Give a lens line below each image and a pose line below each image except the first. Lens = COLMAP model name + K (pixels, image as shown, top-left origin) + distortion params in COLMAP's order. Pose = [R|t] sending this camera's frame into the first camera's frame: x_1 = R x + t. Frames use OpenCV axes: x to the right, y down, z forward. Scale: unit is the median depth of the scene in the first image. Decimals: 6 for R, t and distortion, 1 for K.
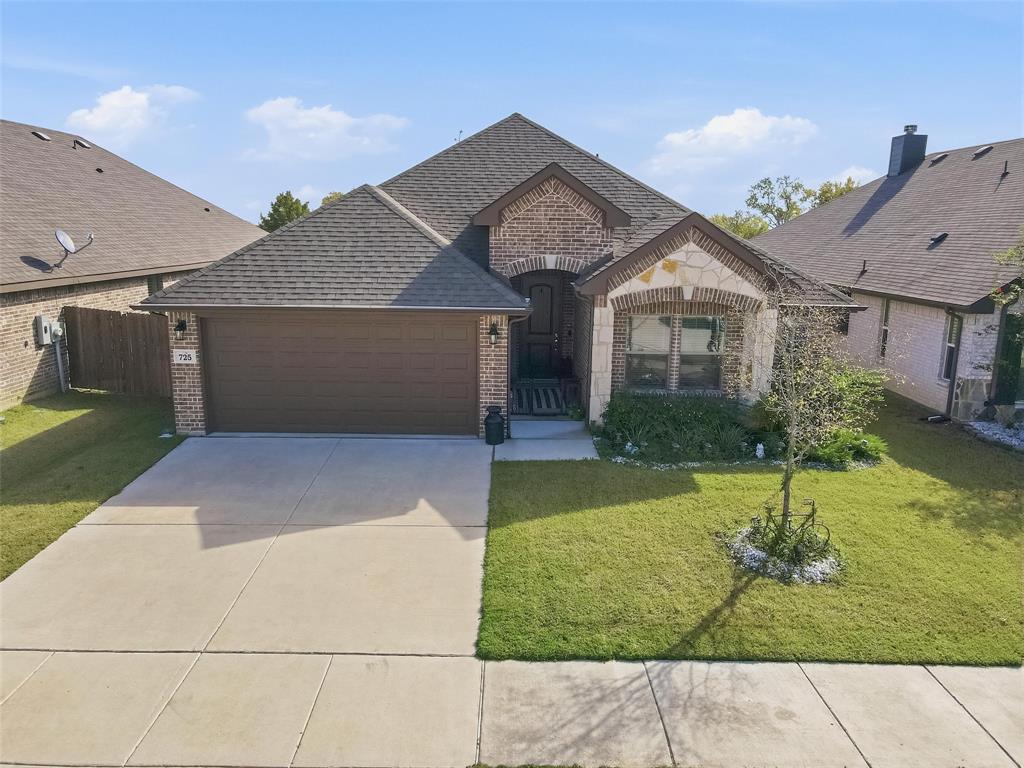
lens RADIAL K [[762.1, 0, 510.2], [0, 762.1, 370.2], [0, 0, 1]] dist [0.006078, 0.006721]
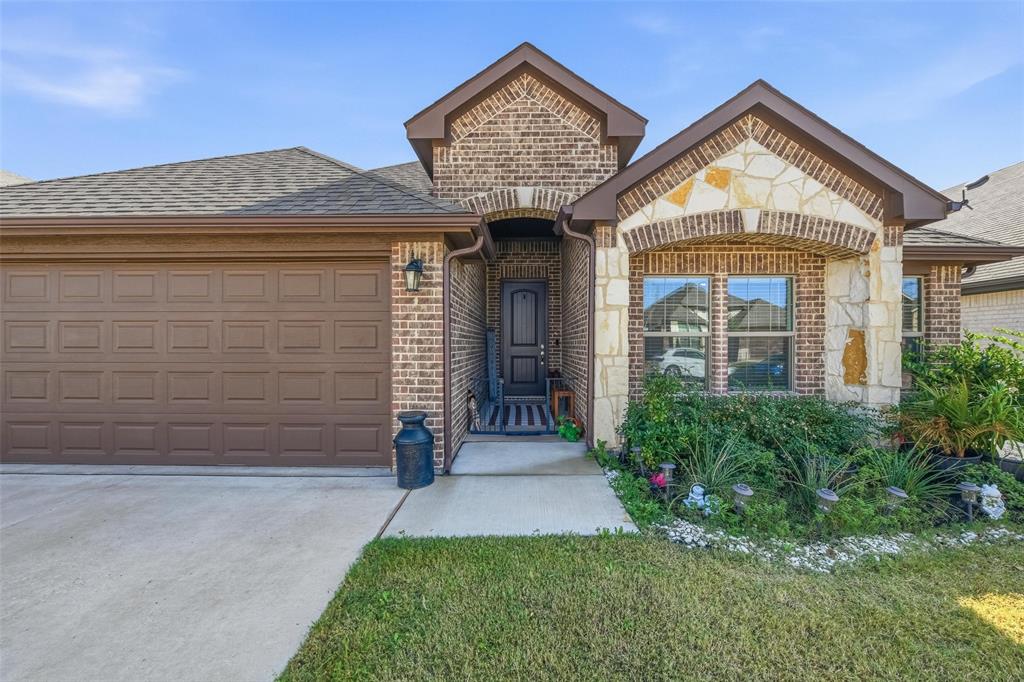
lens RADIAL K [[415.1, 0, 515.2], [0, 415.1, 339.5], [0, 0, 1]] dist [-0.000259, -0.003475]
pose [[0.999688, -0.013560, -0.020975, 0.052142], [0.009209, 0.980736, -0.195122, 0.053219], [0.023216, 0.194868, 0.980555, 0.691715]]
